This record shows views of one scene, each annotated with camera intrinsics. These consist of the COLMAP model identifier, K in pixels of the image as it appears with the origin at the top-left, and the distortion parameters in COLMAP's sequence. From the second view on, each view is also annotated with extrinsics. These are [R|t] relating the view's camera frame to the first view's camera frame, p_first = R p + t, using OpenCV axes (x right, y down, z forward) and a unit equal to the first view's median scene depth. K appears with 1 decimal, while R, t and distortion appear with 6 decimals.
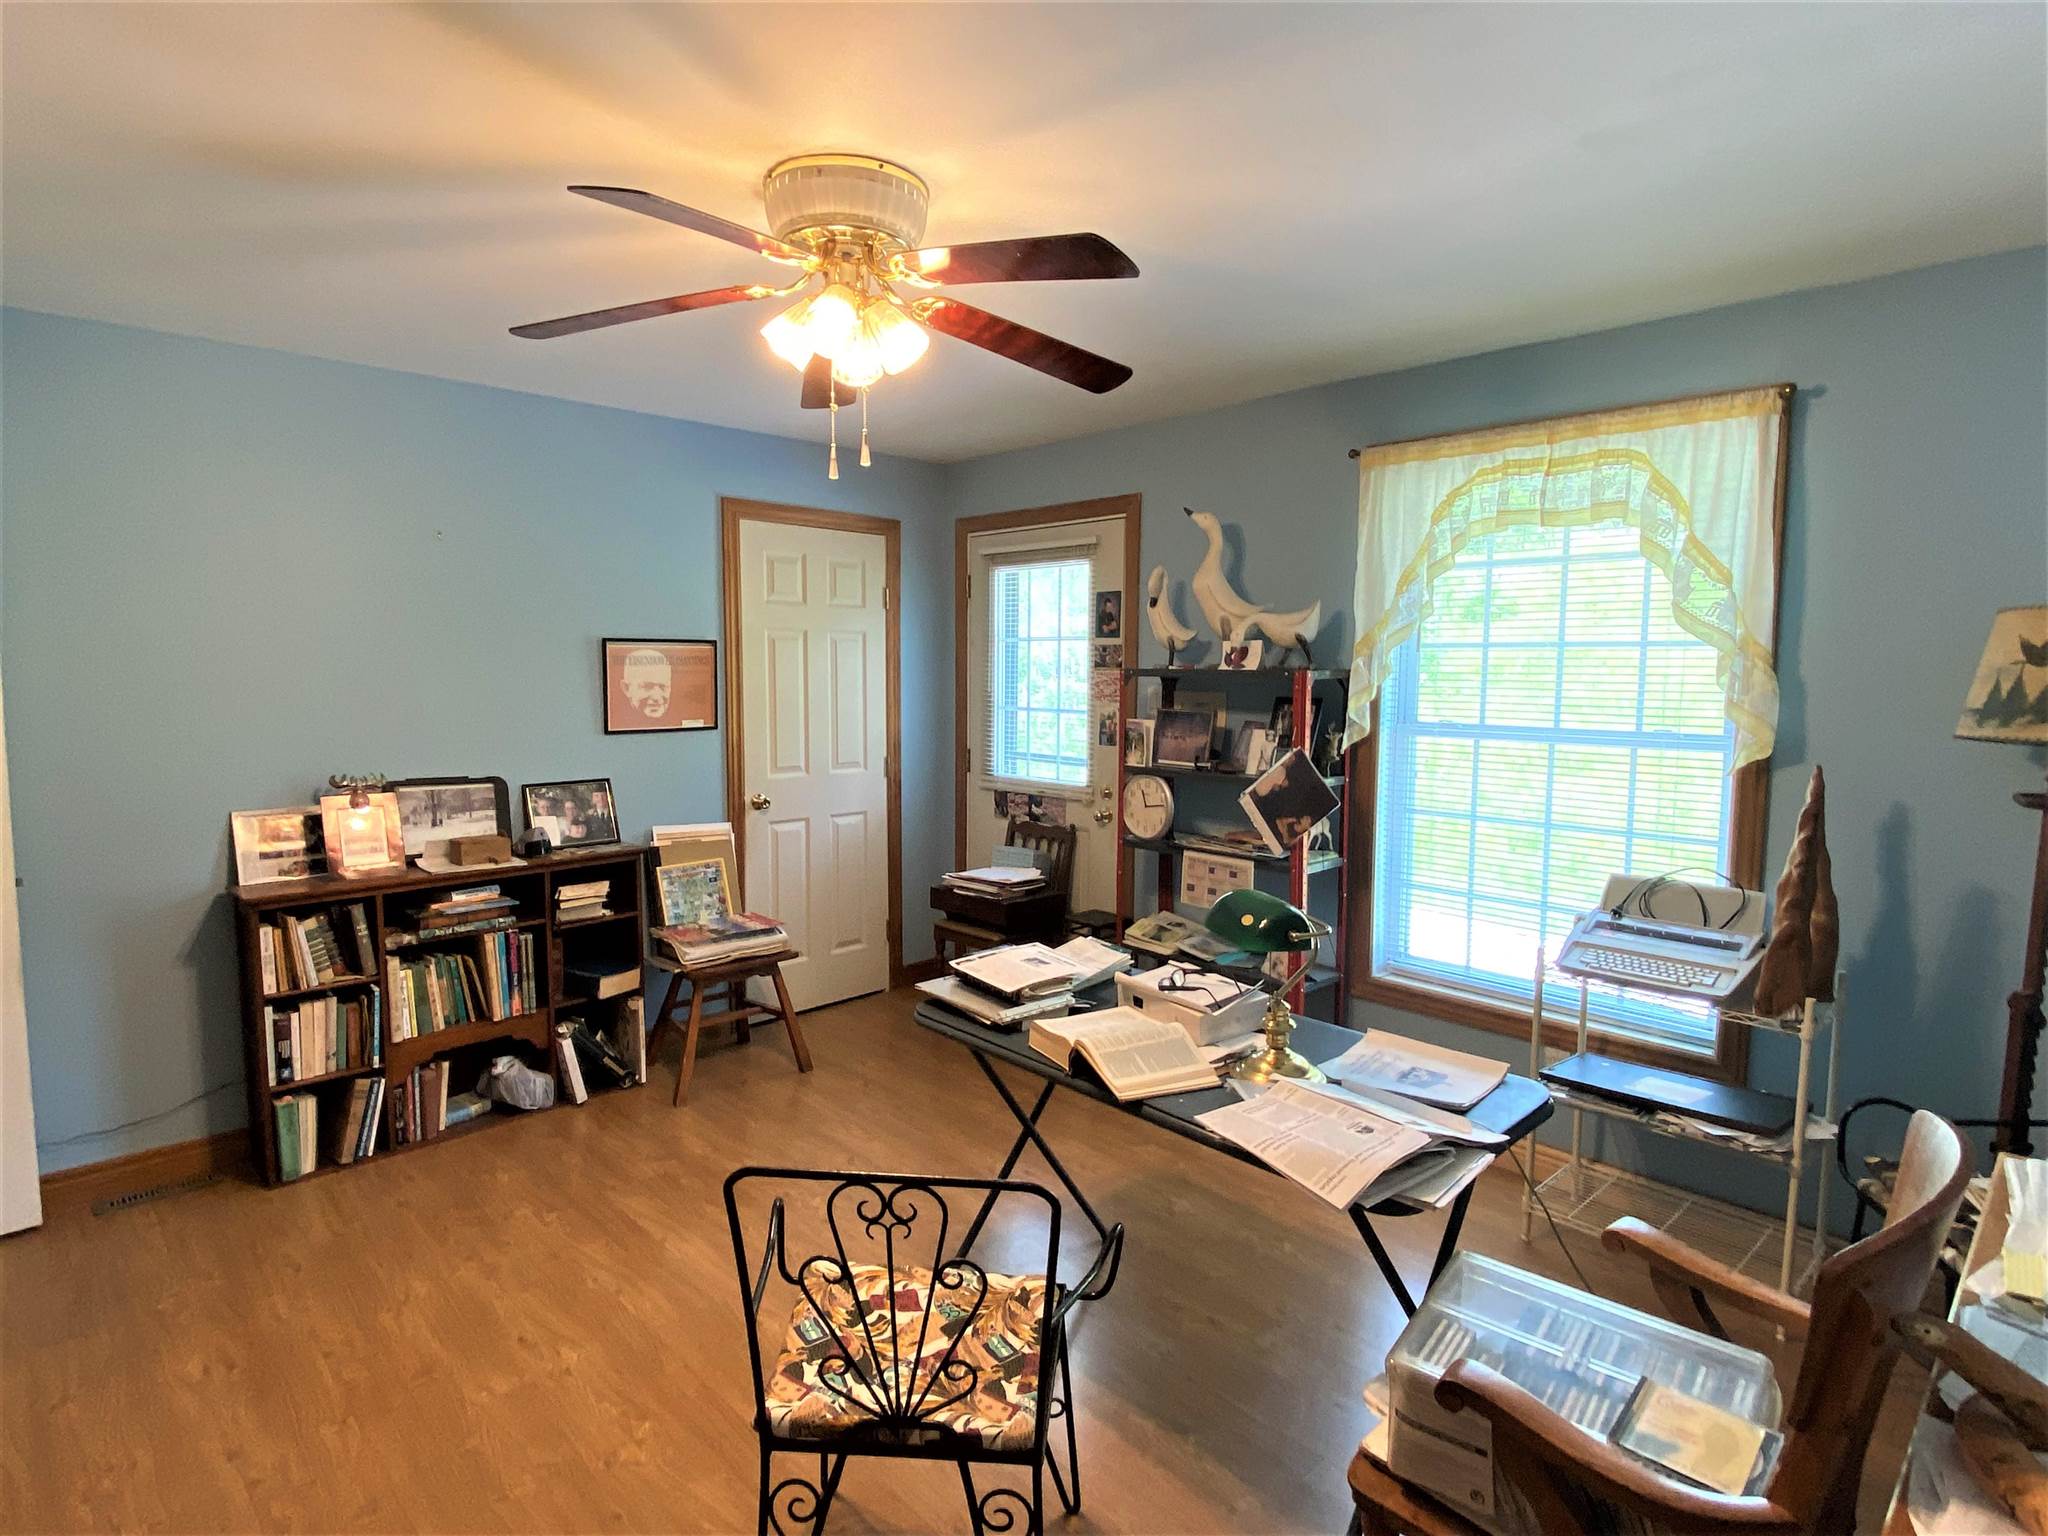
lens RADIAL K [[1046.3, 0, 1024.0], [0, 1046.3, 768.0], [0, 0, 1]] dist [-0.000857, -0.000156]
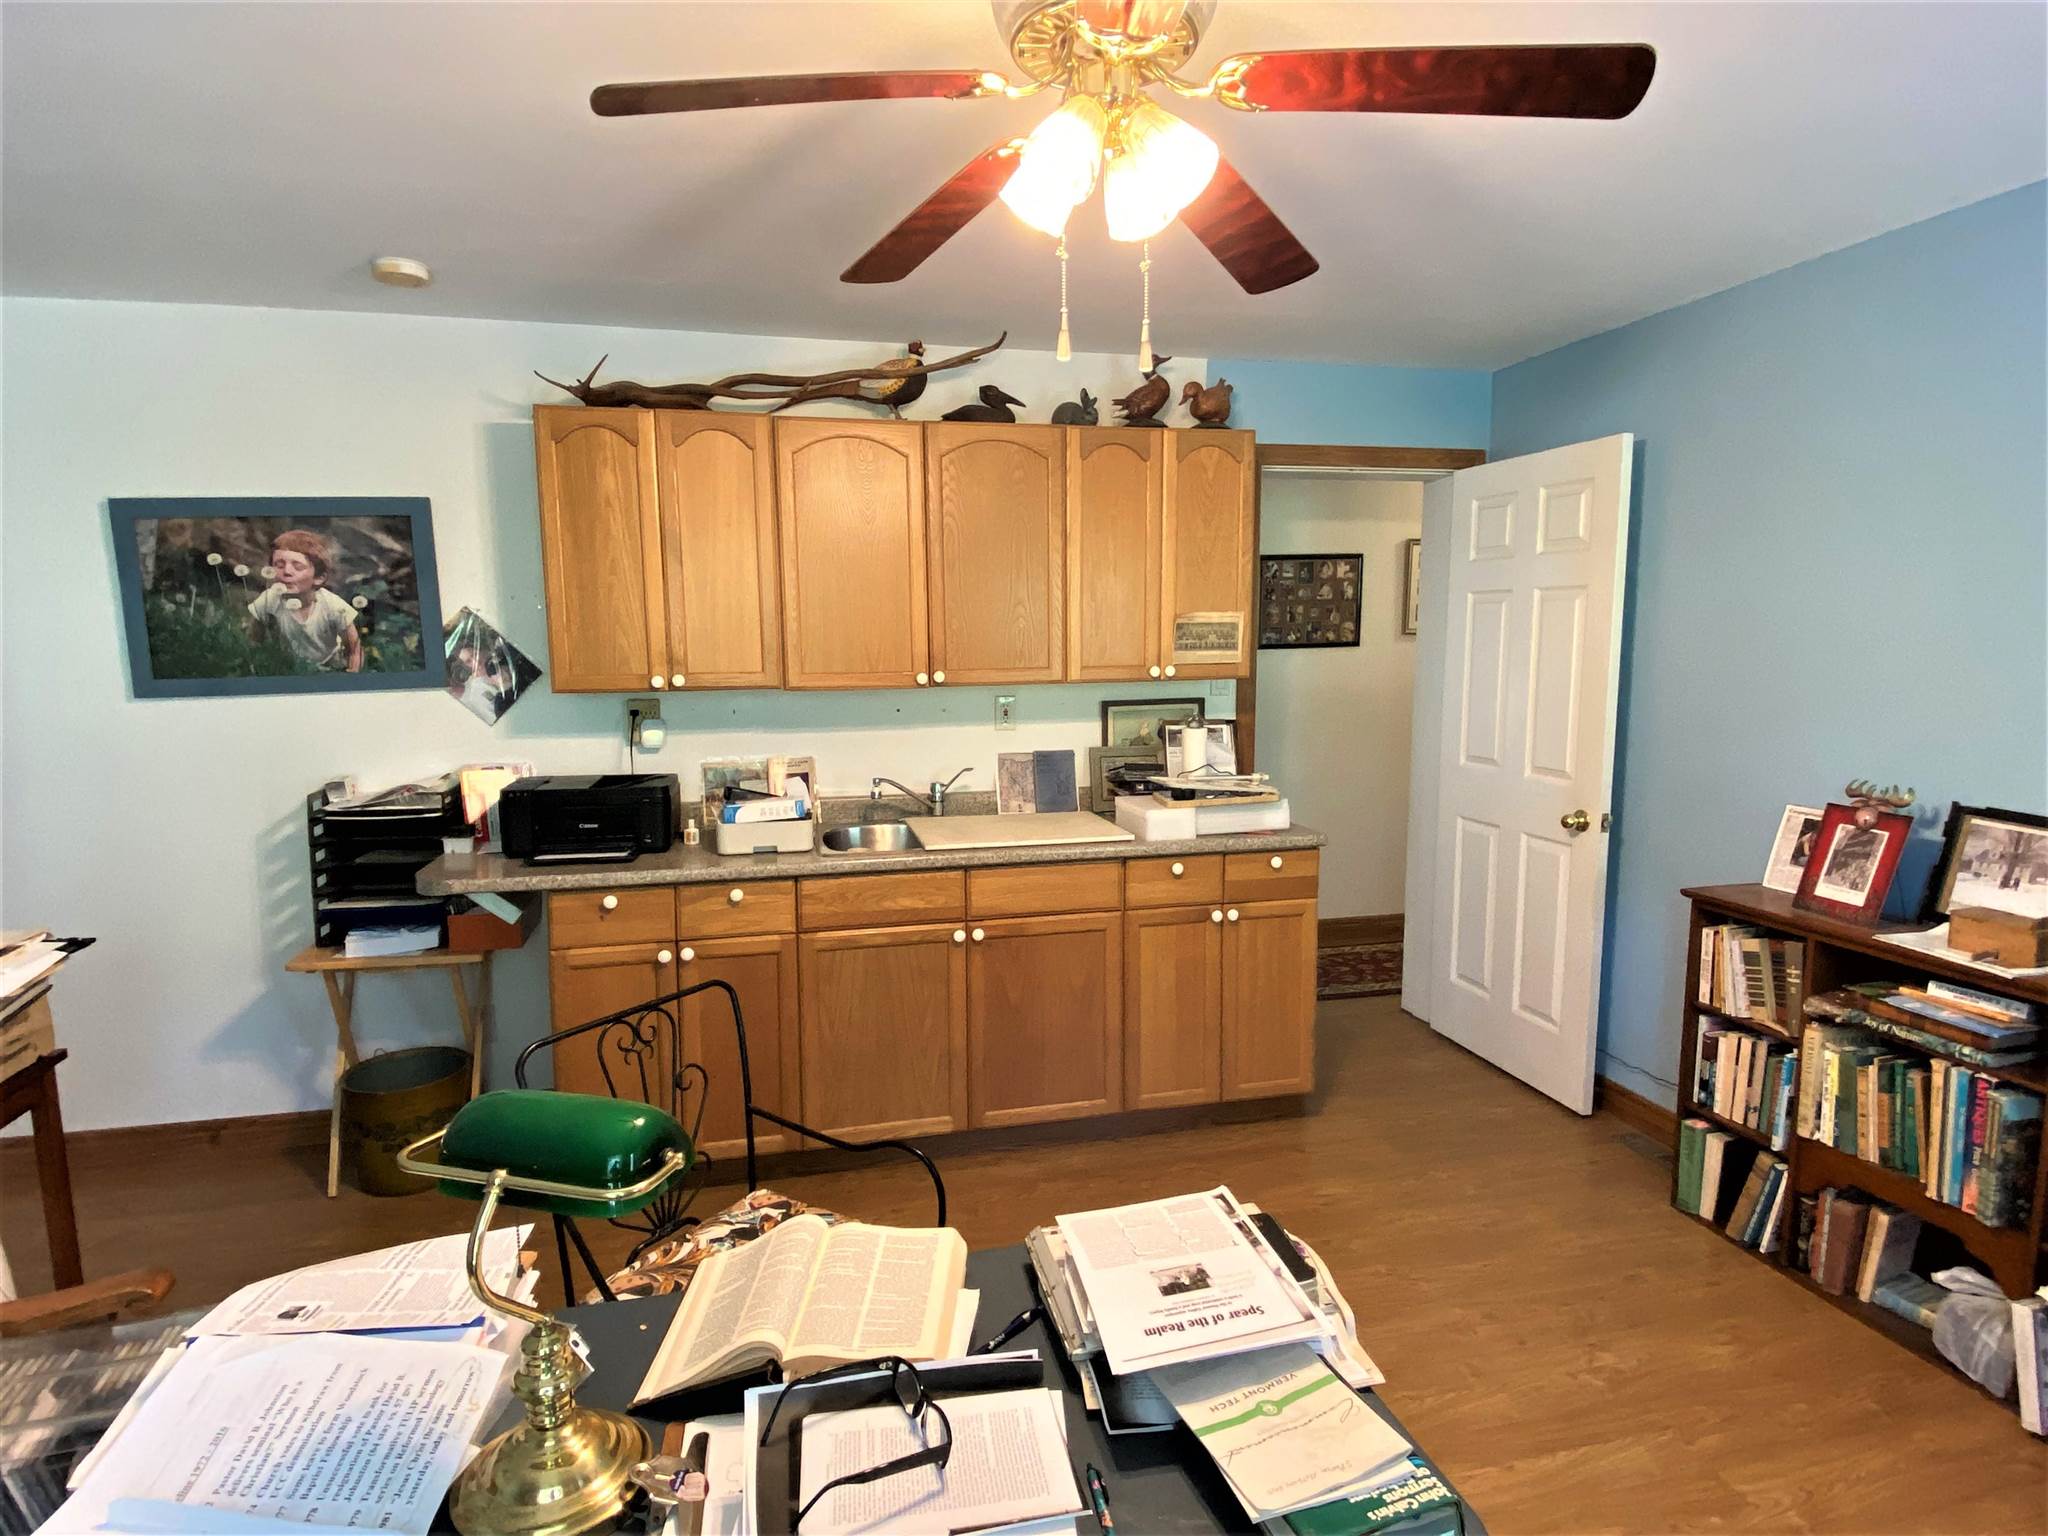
lens RADIAL K [[1098.2, 0, 1024.0], [0, 1098.2, 768.0], [0, 0, 1]] dist [-0.015050, -0.000470]
pose [[-0.513290, 0.103240, -0.851983, 0.341597], [-0.079156, 0.982811, 0.166782, -0.088384], [0.854557, 0.153047, -0.496295, 0.895633]]
